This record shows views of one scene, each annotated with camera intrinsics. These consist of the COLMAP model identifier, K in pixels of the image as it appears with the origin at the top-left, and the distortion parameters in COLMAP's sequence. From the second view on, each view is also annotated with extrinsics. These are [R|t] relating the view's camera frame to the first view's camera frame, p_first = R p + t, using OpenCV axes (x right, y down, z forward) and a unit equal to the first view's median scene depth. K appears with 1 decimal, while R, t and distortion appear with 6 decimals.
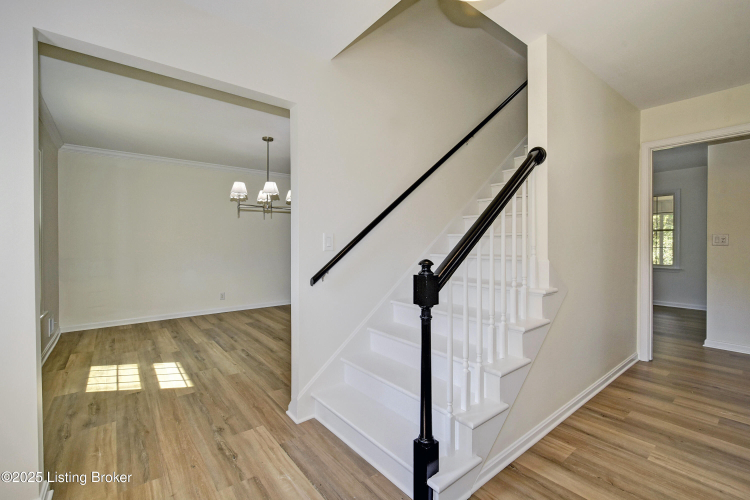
lens RADIAL K [[330.8, 0, 378.4], [0, 330.8, 247.7], [0, 0, 1]] dist [0.003360, -0.002097]
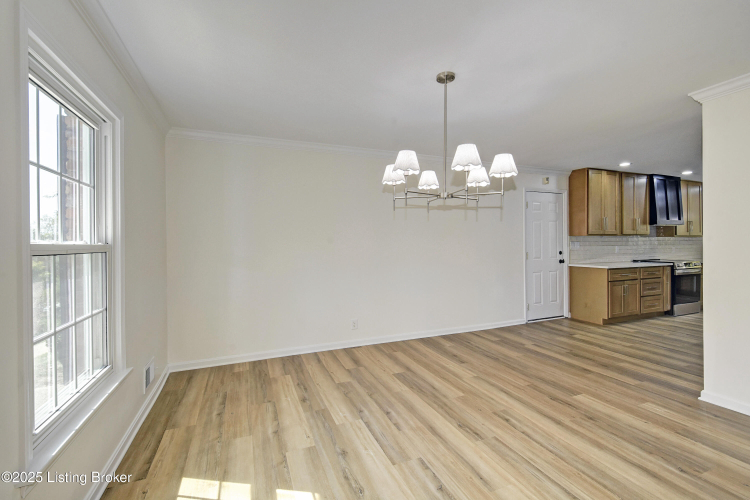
lens RADIAL K [[330.8, 0, 383.1], [0, 330.8, 255.4], [0, 0, 1]] dist [0.003360, -0.002097]
pose [[0.963021, 0.003605, -0.269403, -0.324192], [0.001892, 0.999795, 0.020139, -0.036135], [0.269420, -0.019904, 0.962817, 0.471103]]
